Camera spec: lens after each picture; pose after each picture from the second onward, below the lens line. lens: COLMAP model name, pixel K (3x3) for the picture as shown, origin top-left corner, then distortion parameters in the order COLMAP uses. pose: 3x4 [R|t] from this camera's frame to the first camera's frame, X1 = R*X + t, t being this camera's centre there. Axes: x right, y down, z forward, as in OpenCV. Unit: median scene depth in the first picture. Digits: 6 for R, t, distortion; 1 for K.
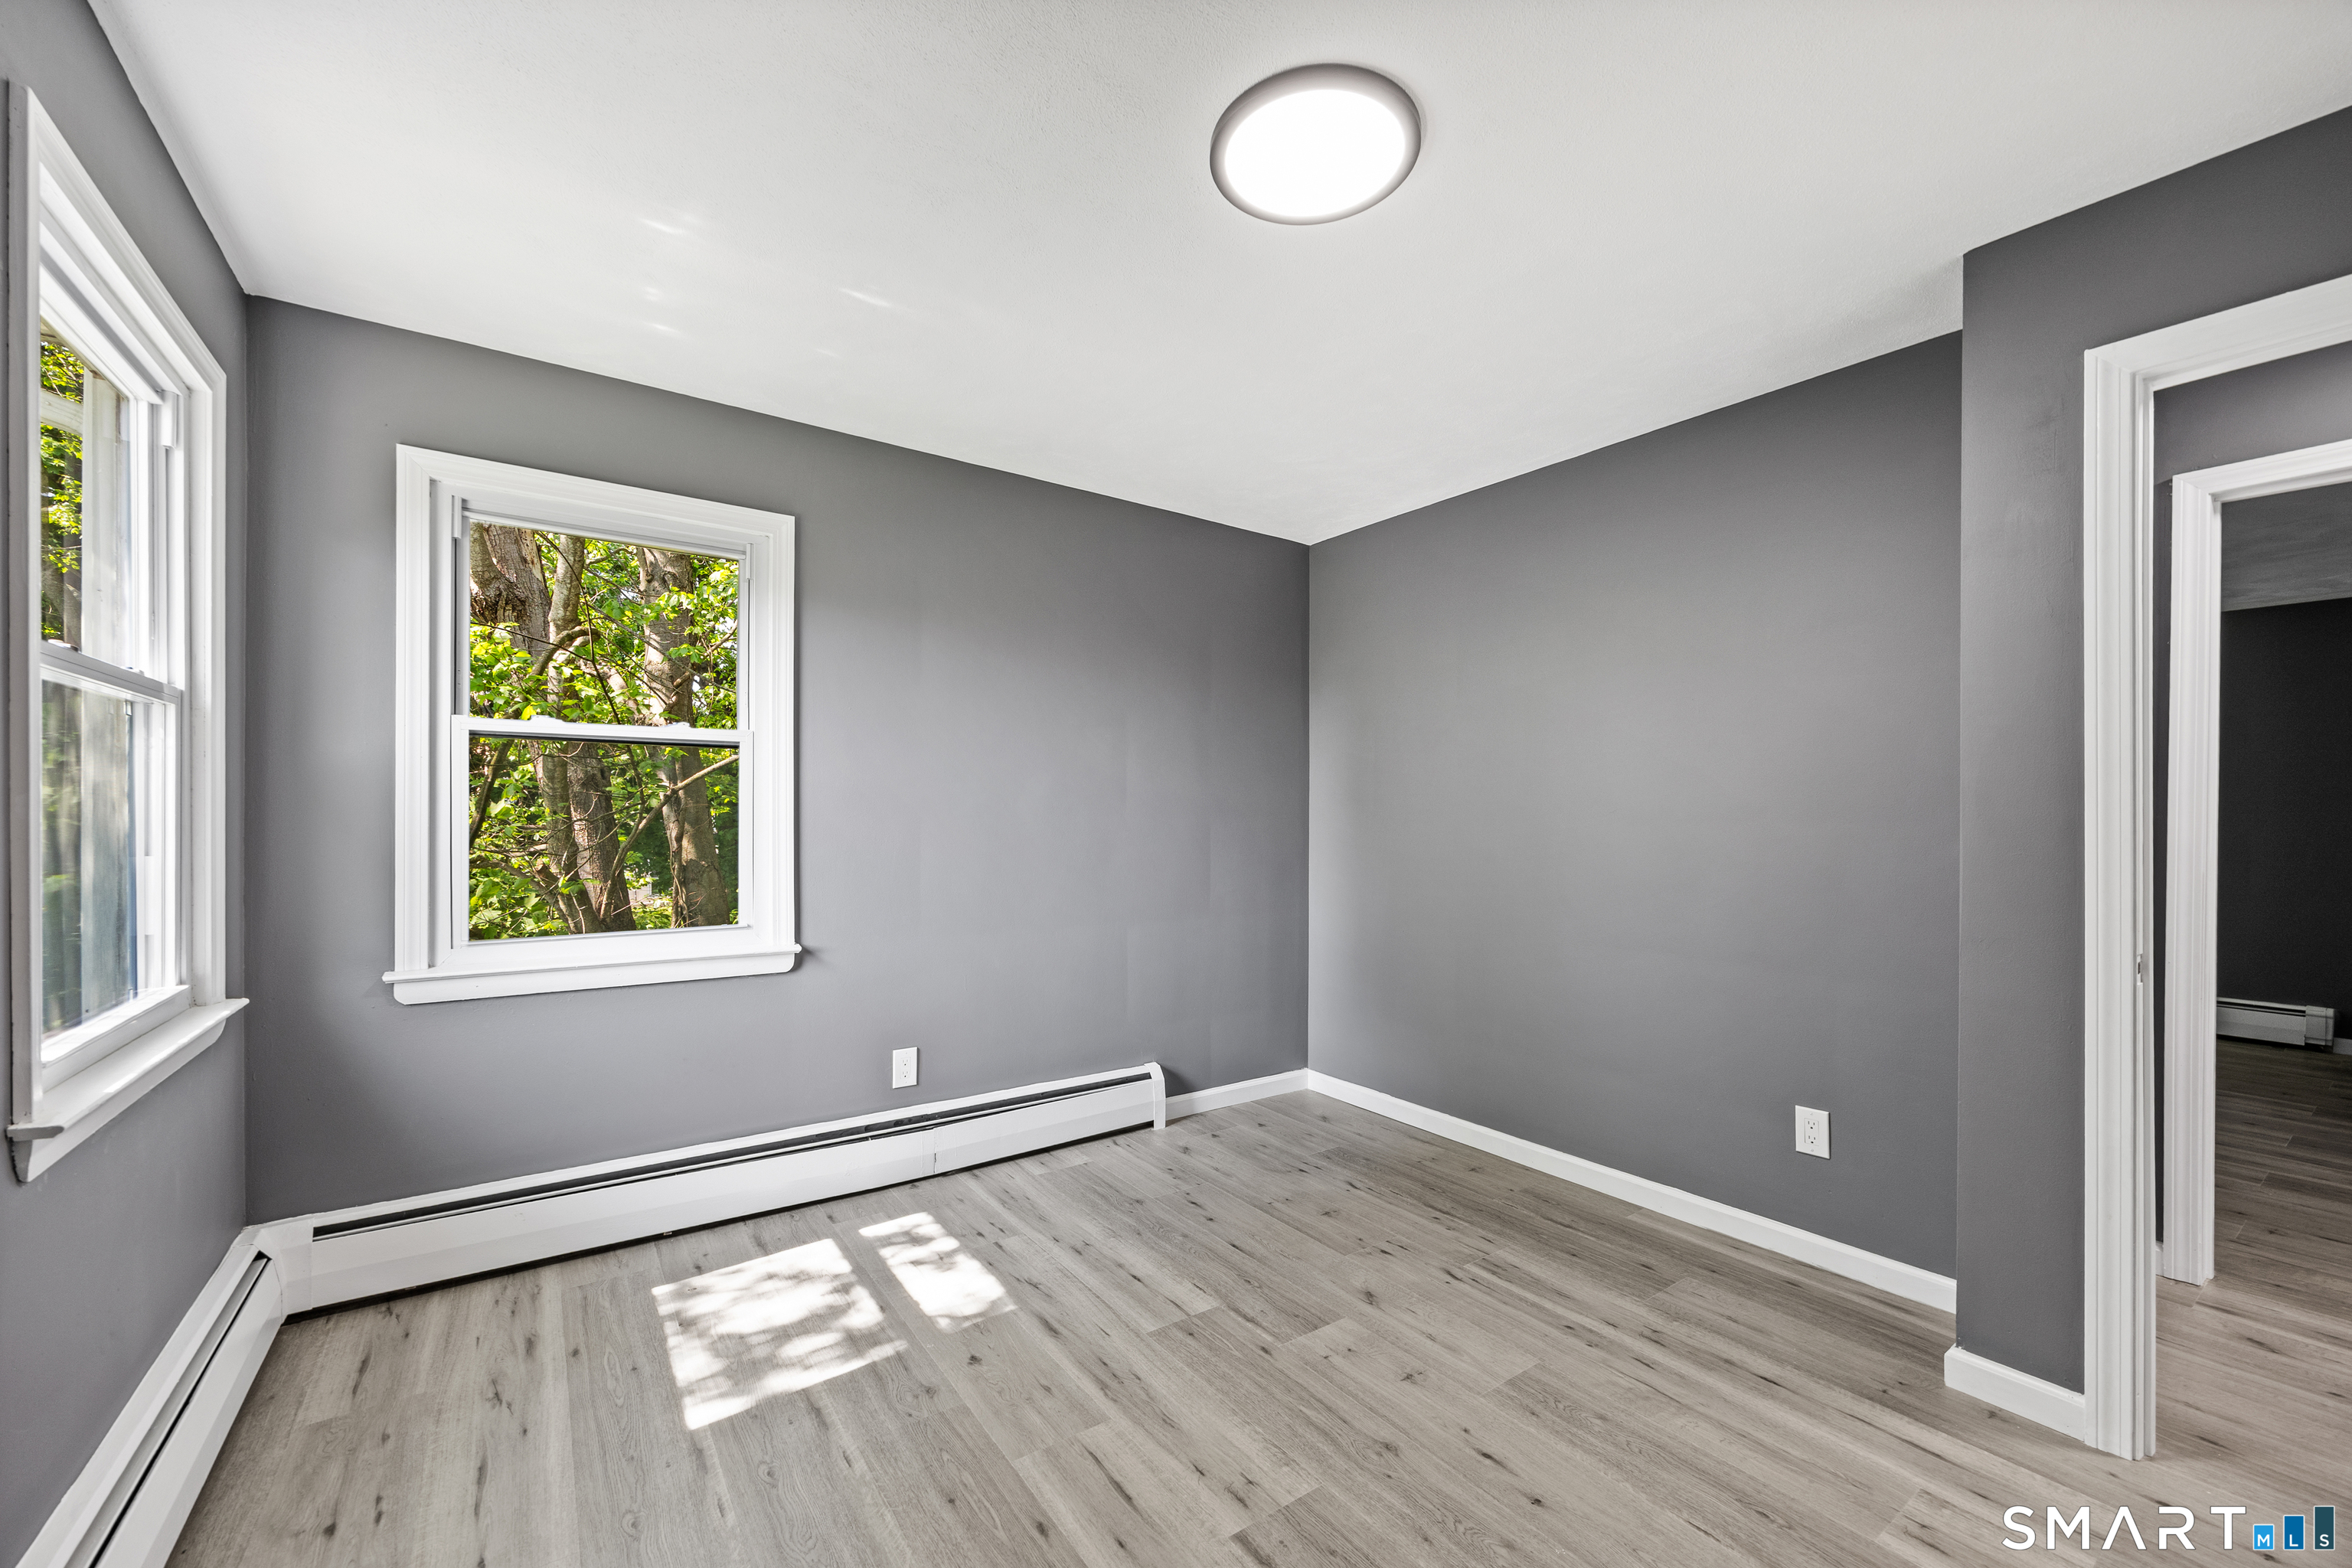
lens RADIAL K [[920.5, 0, 1172.4], [0, 920.5, 816.4], [0, 0, 1]] dist [0.015767, 0.000049]
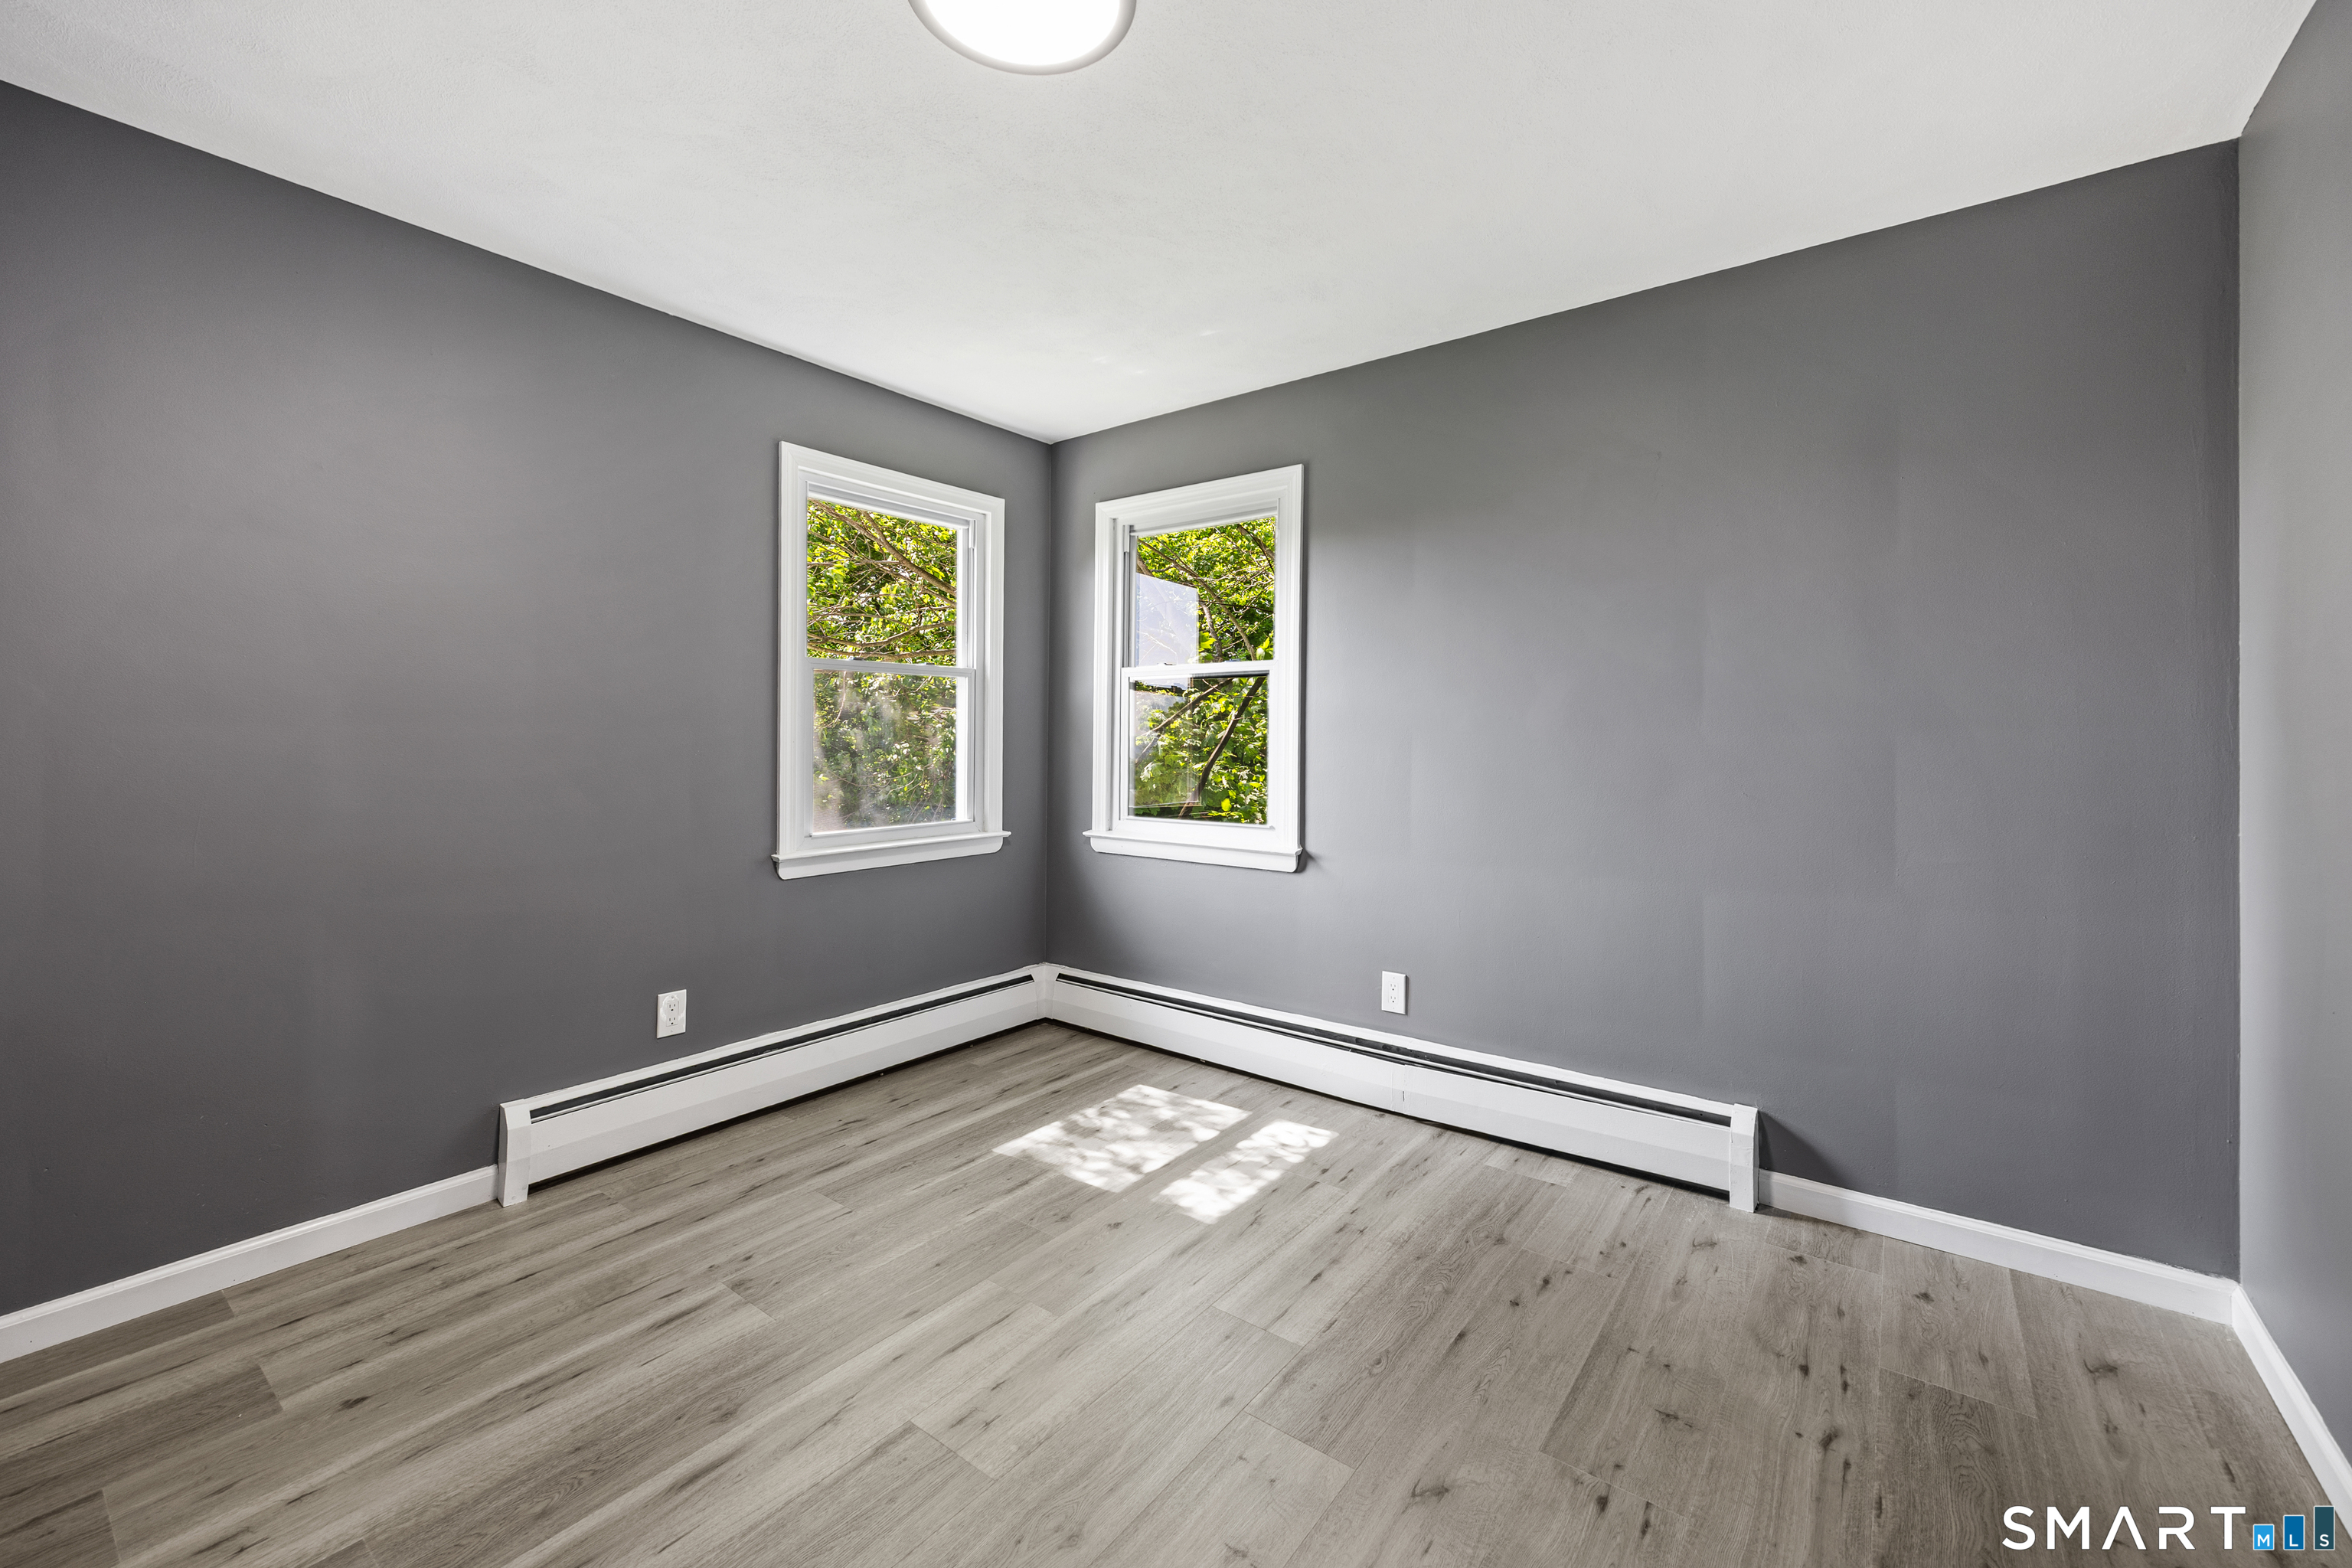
lens RADIAL K [[960.7, 0, 1174.9], [0, 960.7, 729.7], [0, 0, 1]] dist [0.013802, -0.000280]
pose [[0.293014, -0.014154, -0.956003, 0.725506], [0.006271, 0.999897, -0.012882, 0.013309], [0.956087, -0.002221, 0.293073, 0.589683]]
